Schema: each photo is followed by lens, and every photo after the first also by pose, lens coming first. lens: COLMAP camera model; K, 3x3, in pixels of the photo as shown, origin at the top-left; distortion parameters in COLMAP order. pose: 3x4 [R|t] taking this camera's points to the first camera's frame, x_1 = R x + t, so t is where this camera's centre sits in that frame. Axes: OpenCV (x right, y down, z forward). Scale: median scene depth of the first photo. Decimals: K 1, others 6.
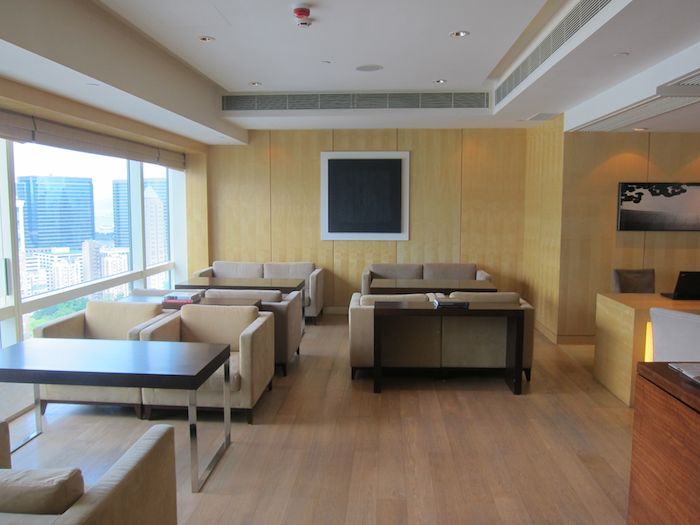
lens RADIAL K [[574.3, 0, 350.7], [0, 574.3, 262.2], [0, 0, 1]] dist [-0.050562, 0.001729]
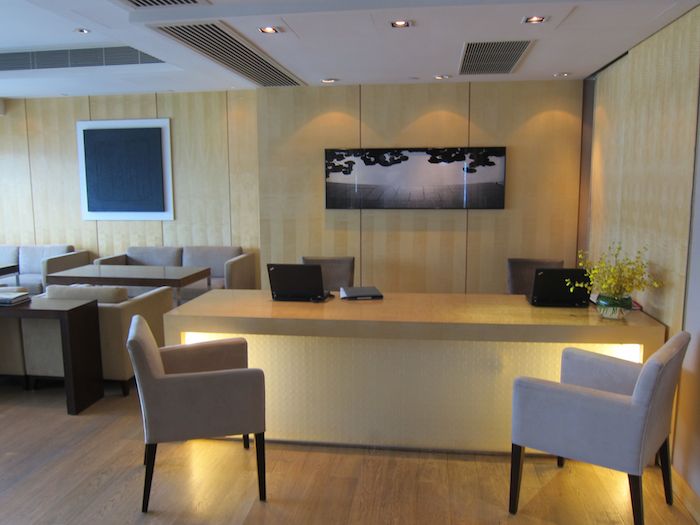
lens RADIAL K [[574.3, 0, 349.6], [0, 574.3, 261.4], [0, 0, 1]] dist [-0.050562, 0.001729]
pose [[0.997360, 0.005703, -0.072391, 0.546811], [-0.002865, 0.999225, 0.039251, -0.012598], [0.072559, -0.038940, 0.996604, 0.176598]]
